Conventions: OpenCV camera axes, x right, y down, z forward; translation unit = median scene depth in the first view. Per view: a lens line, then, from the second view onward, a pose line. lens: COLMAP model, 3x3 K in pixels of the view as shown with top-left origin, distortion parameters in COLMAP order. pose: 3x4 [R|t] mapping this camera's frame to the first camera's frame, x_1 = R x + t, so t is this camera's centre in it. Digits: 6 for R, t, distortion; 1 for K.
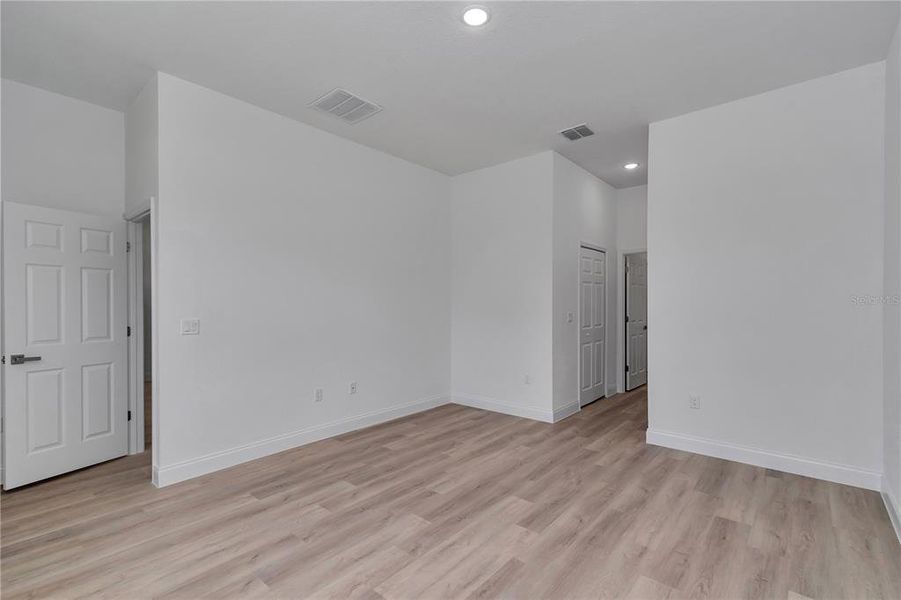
lens RADIAL K [[417.9, 0, 444.3], [0, 417.9, 301.6], [0, 0, 1]] dist [0.003927, 0.000758]
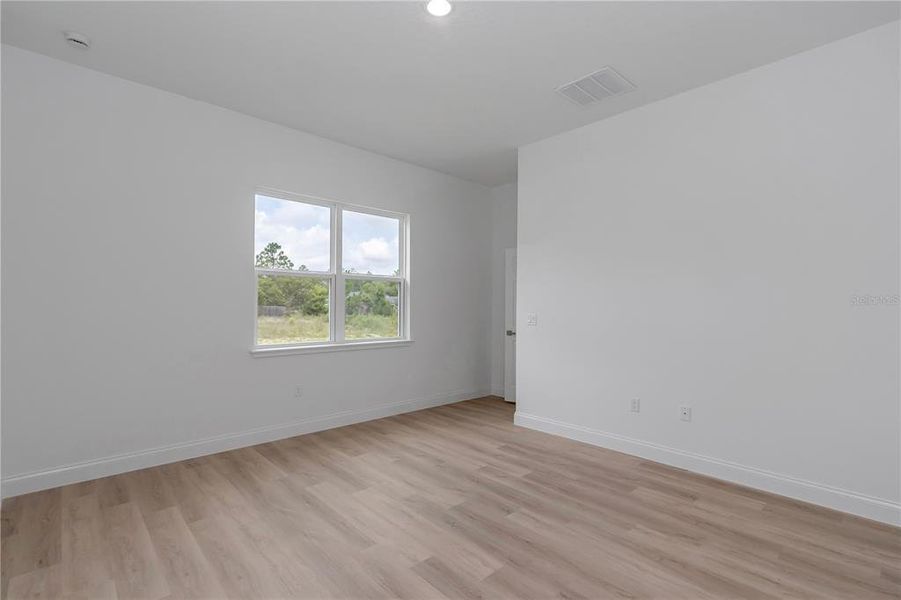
lens RADIAL K [[417.9, 0, 444.3], [0, 417.9, 301.6], [0, 0, 1]] dist [0.003927, 0.000758]
pose [[-0.126218, -0.005577, -0.991987, 0.815241], [0.001341, 0.999982, -0.005792, 0.006551], [0.992002, -0.002062, -0.126208, 0.892912]]
